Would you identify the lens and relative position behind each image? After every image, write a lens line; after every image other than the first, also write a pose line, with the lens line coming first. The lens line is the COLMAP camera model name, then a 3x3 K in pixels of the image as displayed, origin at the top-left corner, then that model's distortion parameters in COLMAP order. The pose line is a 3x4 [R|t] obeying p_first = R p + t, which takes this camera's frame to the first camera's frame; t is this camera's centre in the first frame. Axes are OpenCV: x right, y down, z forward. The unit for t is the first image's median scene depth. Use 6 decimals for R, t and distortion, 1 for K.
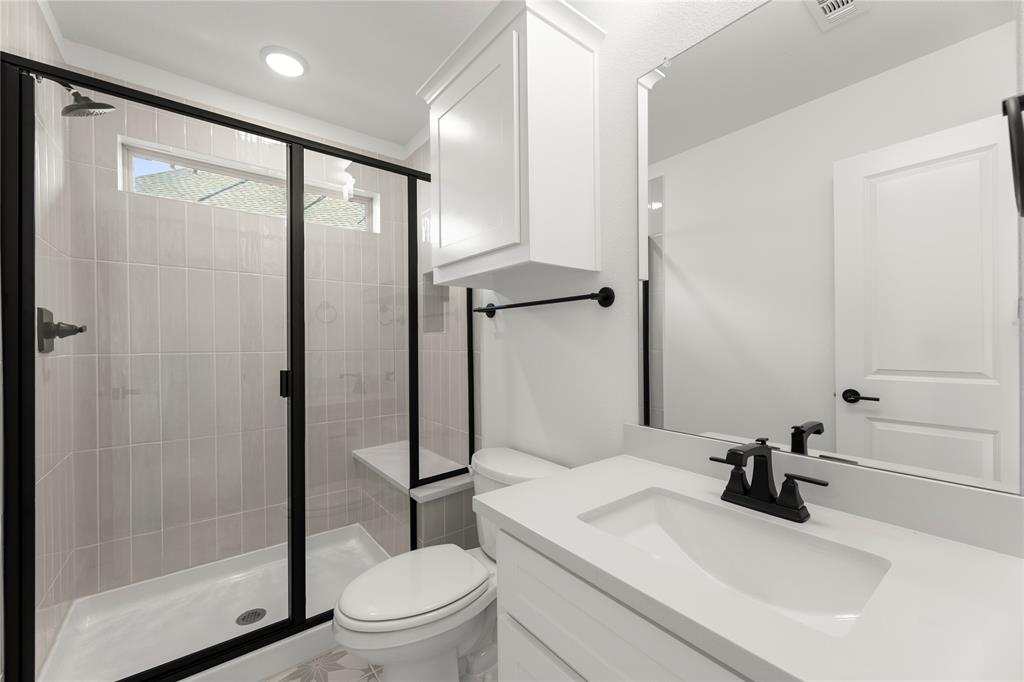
lens RADIAL K [[406.4, 0, 520.0], [0, 406.4, 344.6], [0, 0, 1]] dist [0.028574, 0.000229]
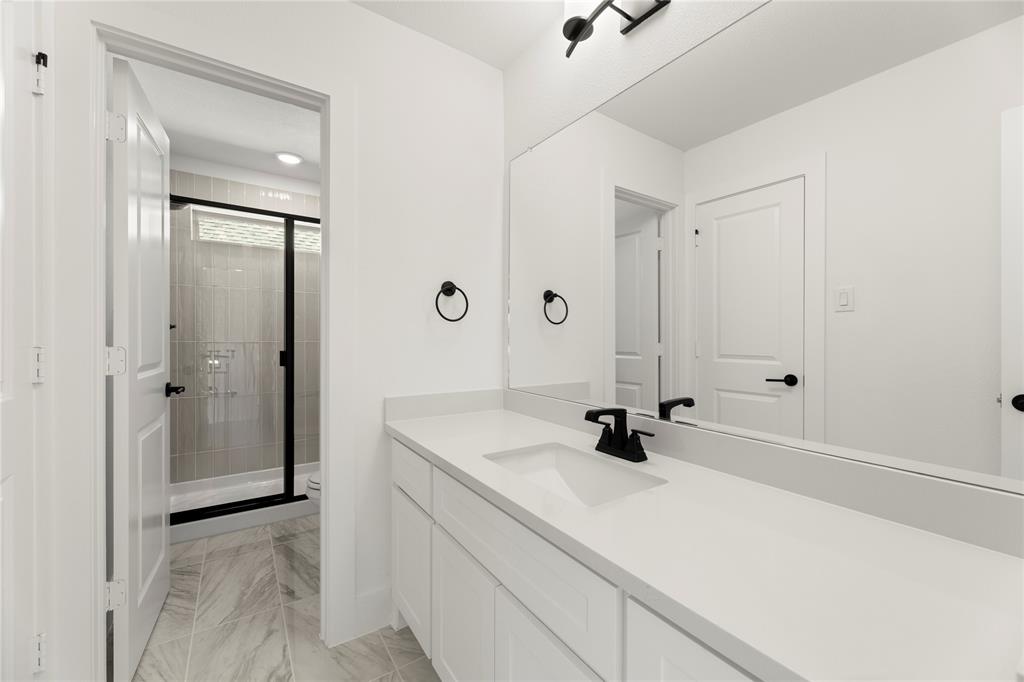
lens RADIAL K [[406.4, 0, 506.4], [0, 406.4, 333.7], [0, 0, 1]] dist [0.028574, 0.000229]
pose [[0.997296, 0.008407, -0.073006, 0.304389], [-0.008806, 0.999948, -0.005149, -0.001060], [0.072959, 0.005778, 0.997318, -0.401260]]
